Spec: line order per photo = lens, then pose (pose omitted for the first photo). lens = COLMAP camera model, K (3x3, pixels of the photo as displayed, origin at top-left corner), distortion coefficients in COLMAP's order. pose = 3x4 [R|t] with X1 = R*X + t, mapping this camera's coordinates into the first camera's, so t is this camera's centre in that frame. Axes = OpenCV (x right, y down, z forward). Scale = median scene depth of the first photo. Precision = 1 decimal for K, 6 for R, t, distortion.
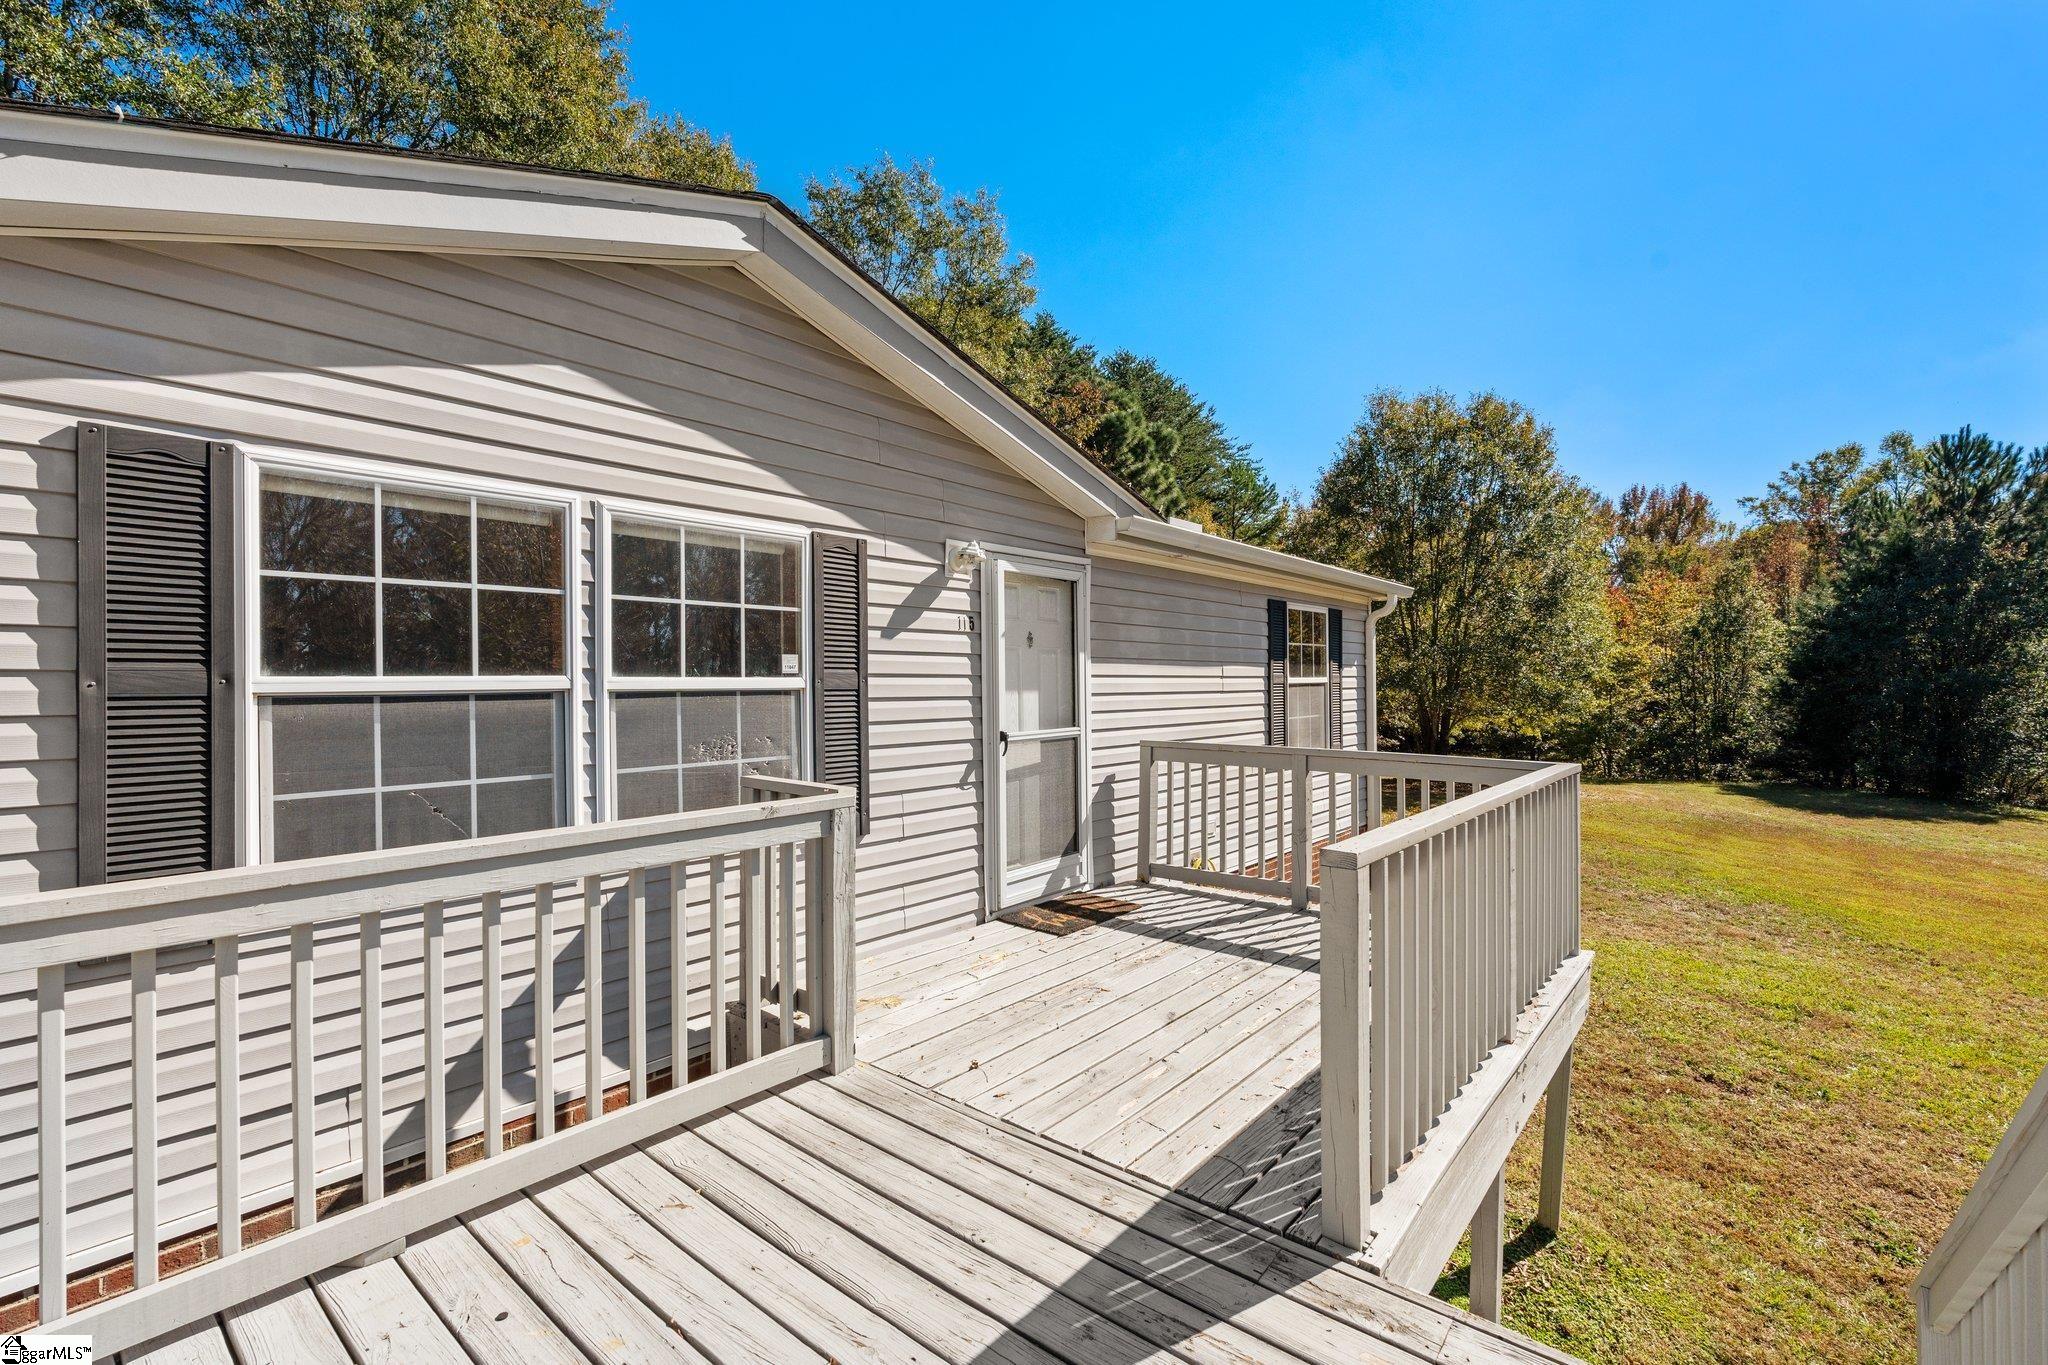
lens RADIAL K [[895.5, 0, 1021.3], [0, 895.5, 680.0], [0, 0, 1]] dist [-0.011087, 0.000627]
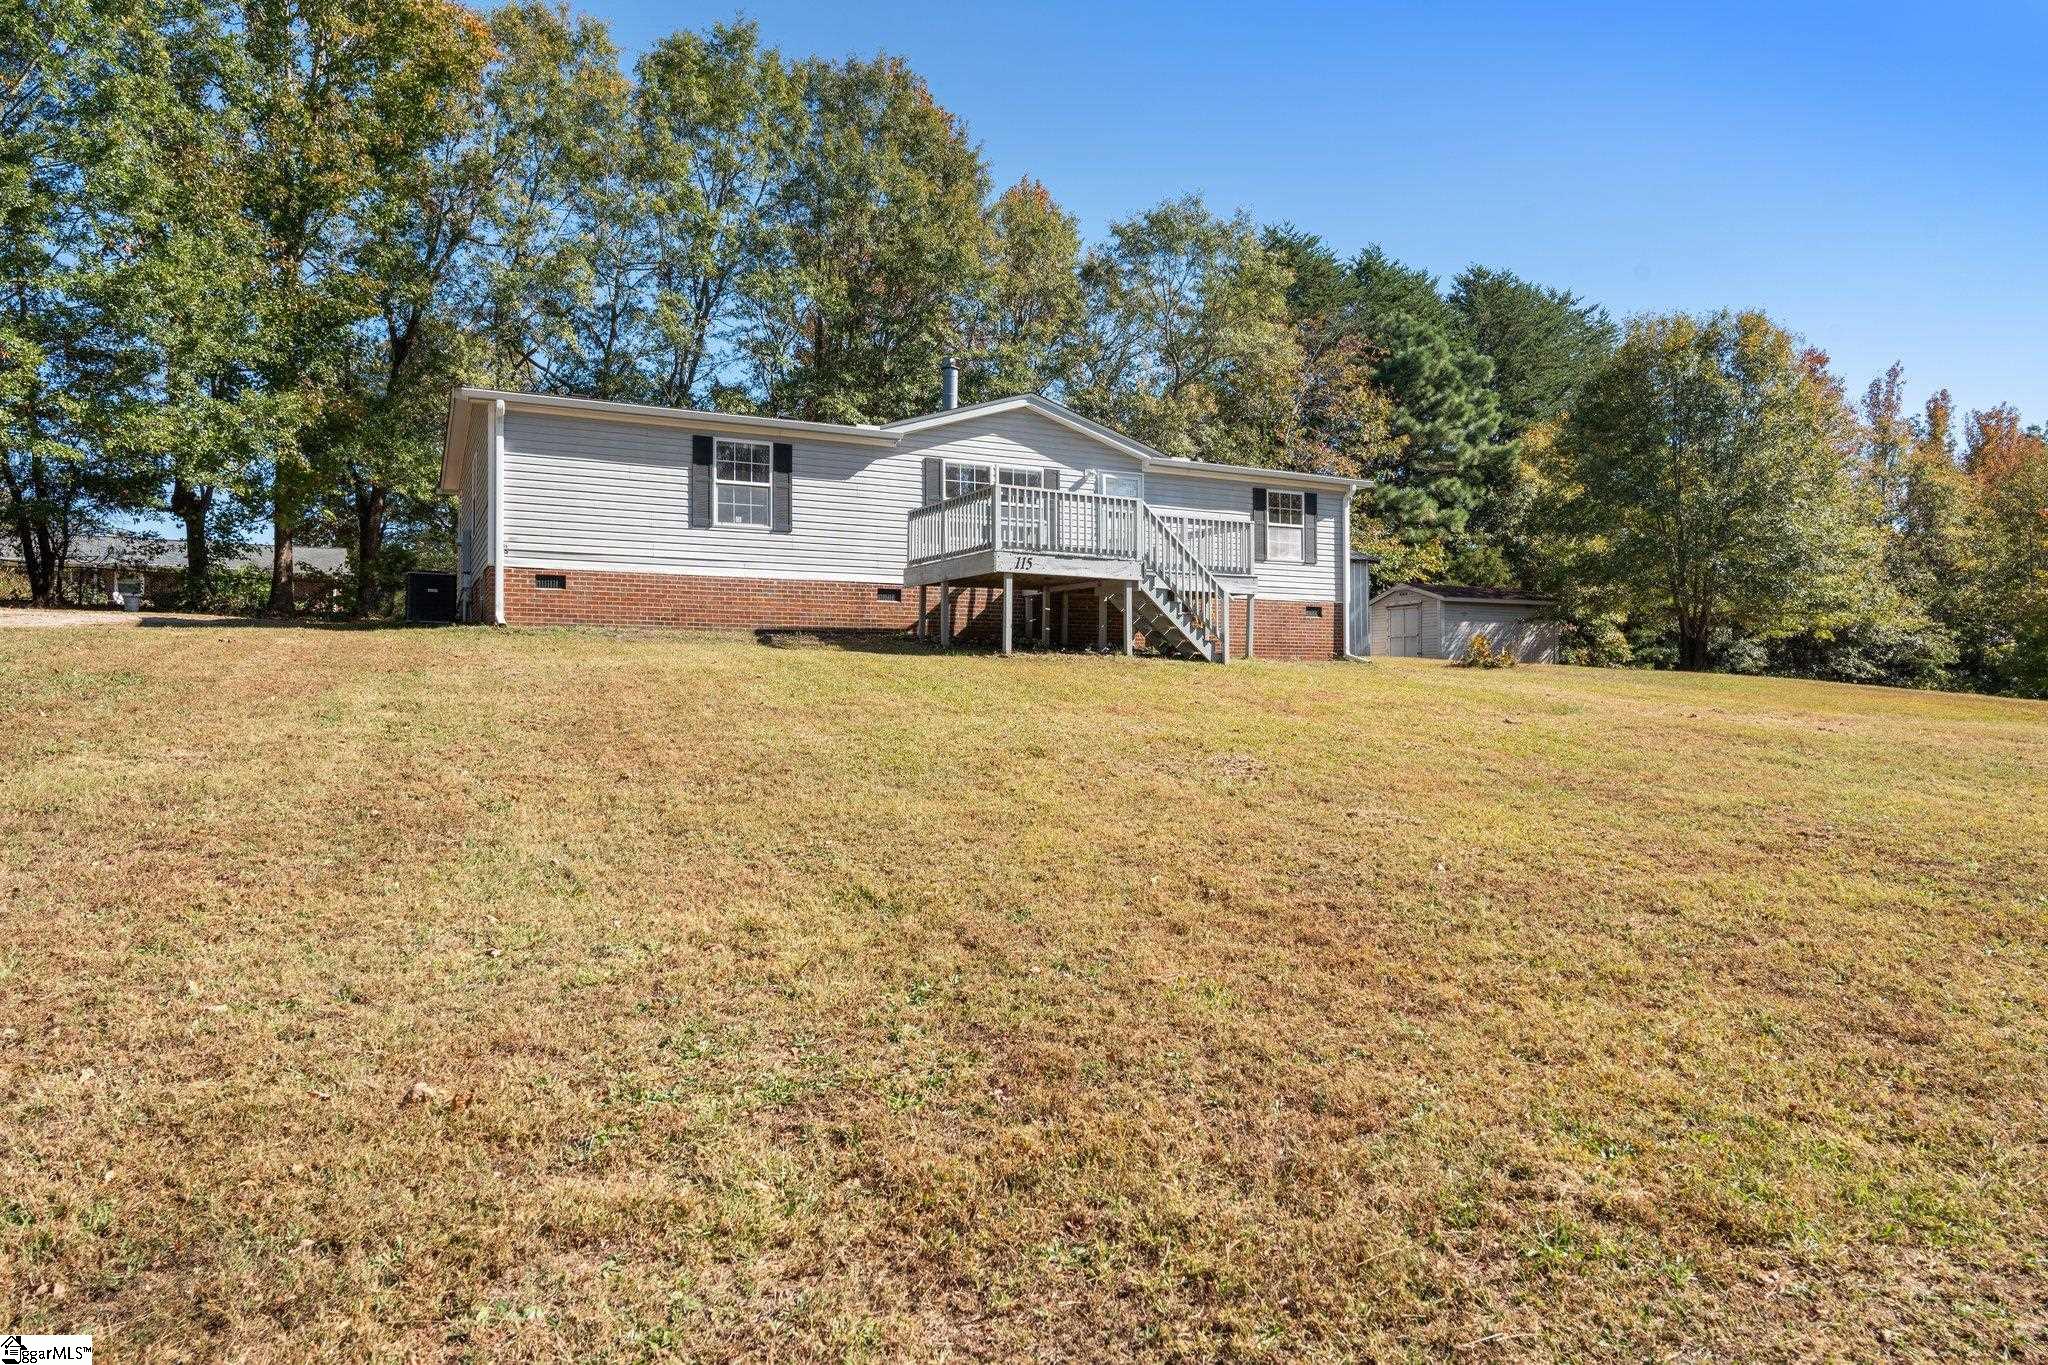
lens RADIAL K [[1250.0, 0, 1024.0], [0, 1250.0, 682.5], [0, 0, 1]] dist [-0.000676, -0.000181]
pose [[0.930408, 0.000999, -0.366524, 1.507054], [-0.003422, 0.999976, -0.005960, 0.718504], [0.366509, 0.006800, 0.930390, -3.675678]]
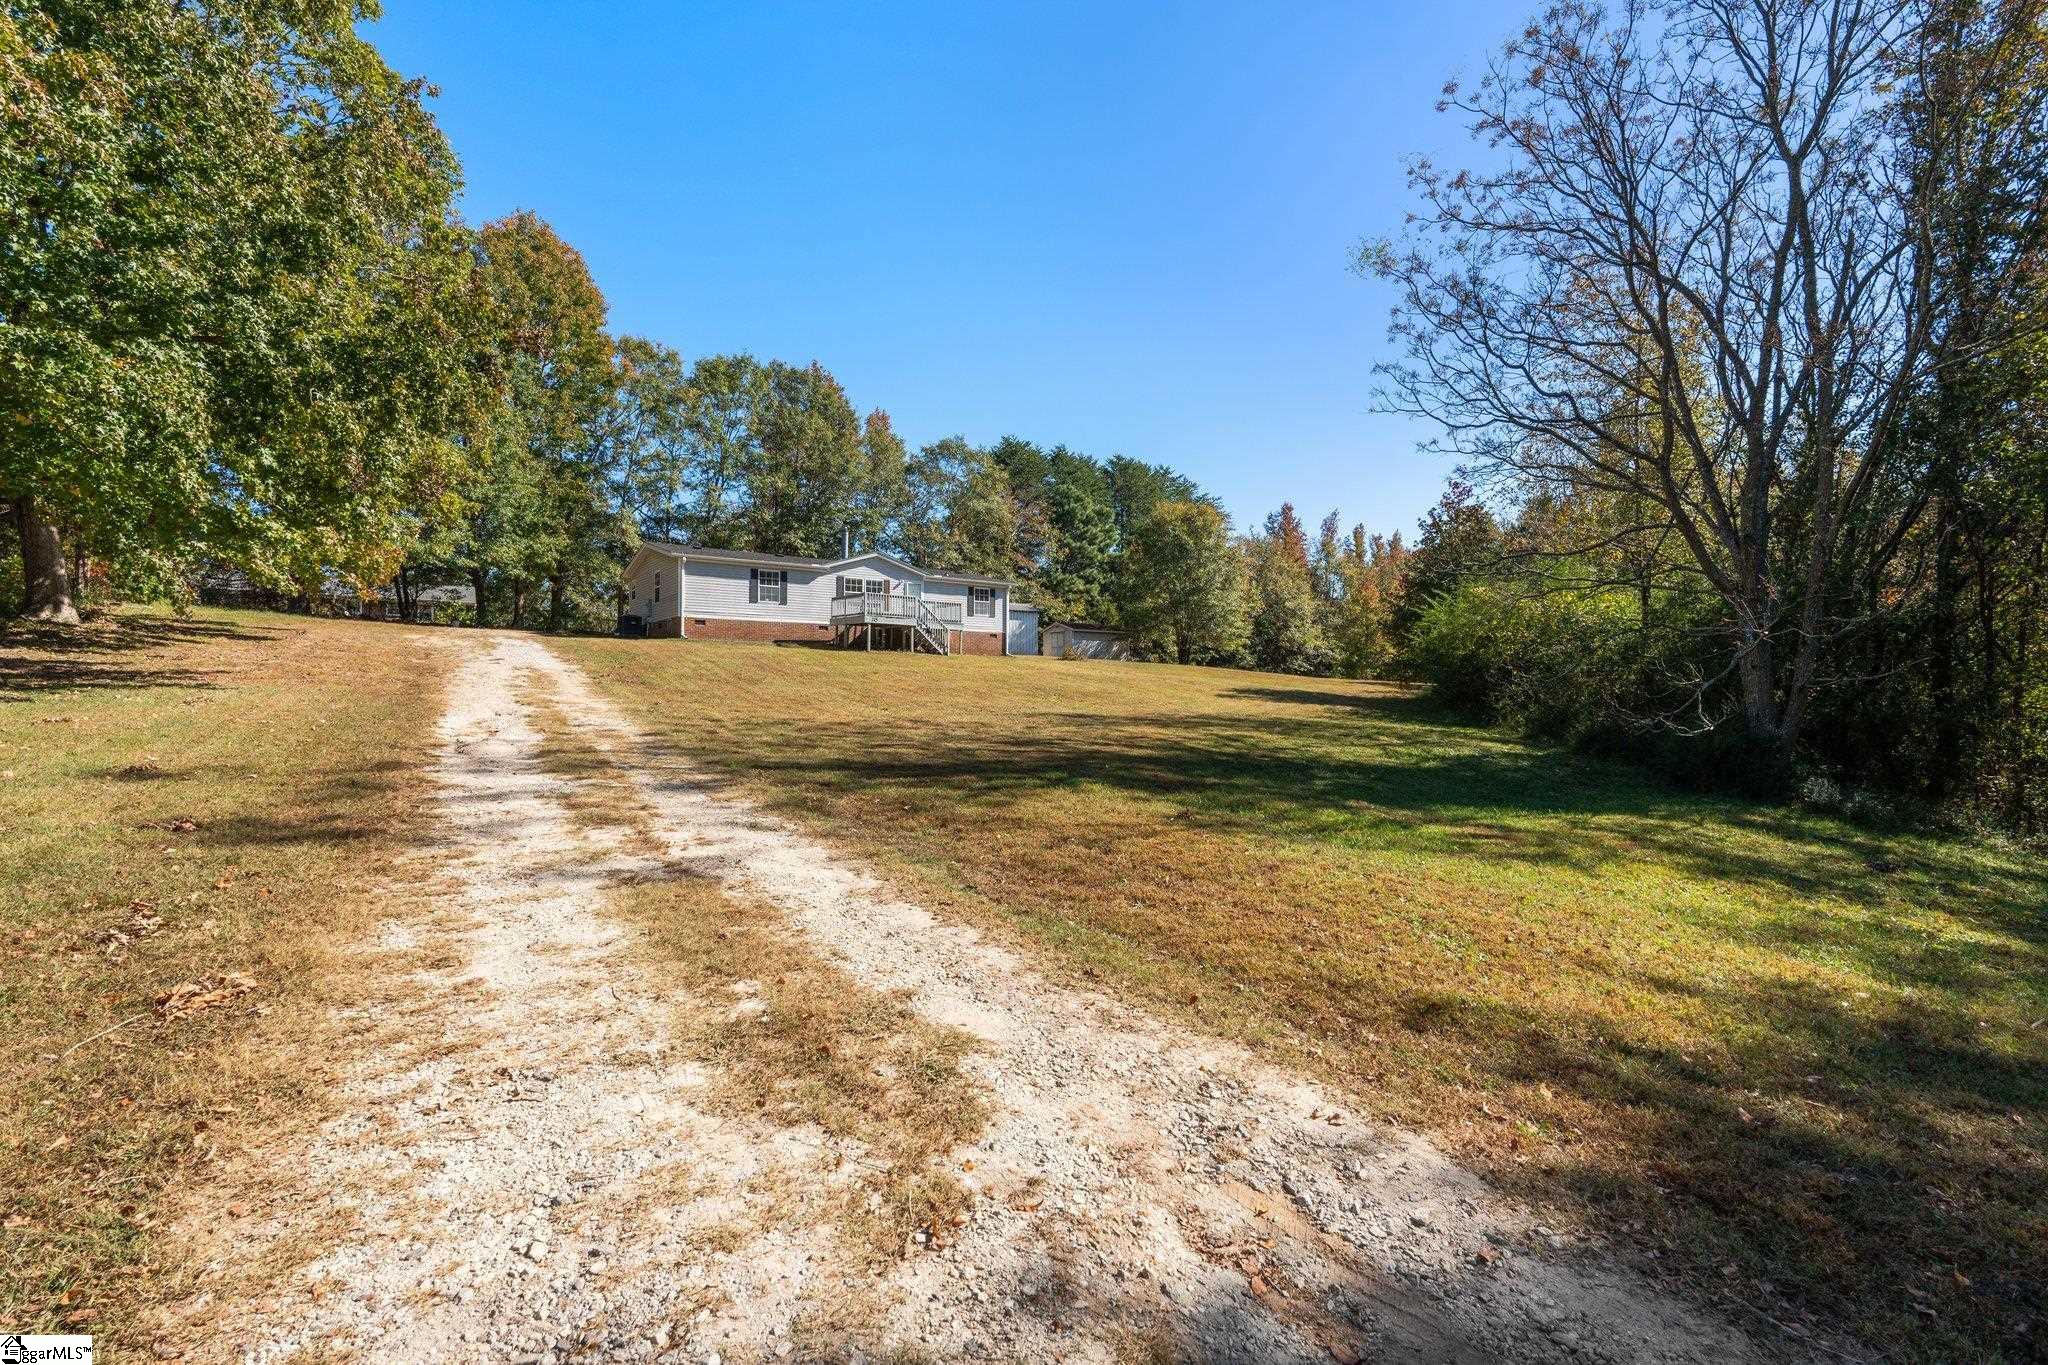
lens RADIAL K [[895.5, 0, 1021.3], [0, 895.5, 680.0], [0, 0, 1]] dist [-0.011087, 0.000627]
pose [[0.976642, 0.010155, -0.214633, 3.082008], [-0.011307, 0.999927, -0.004143, 0.884087], [0.214575, 0.006474, 0.976686, -7.590146]]
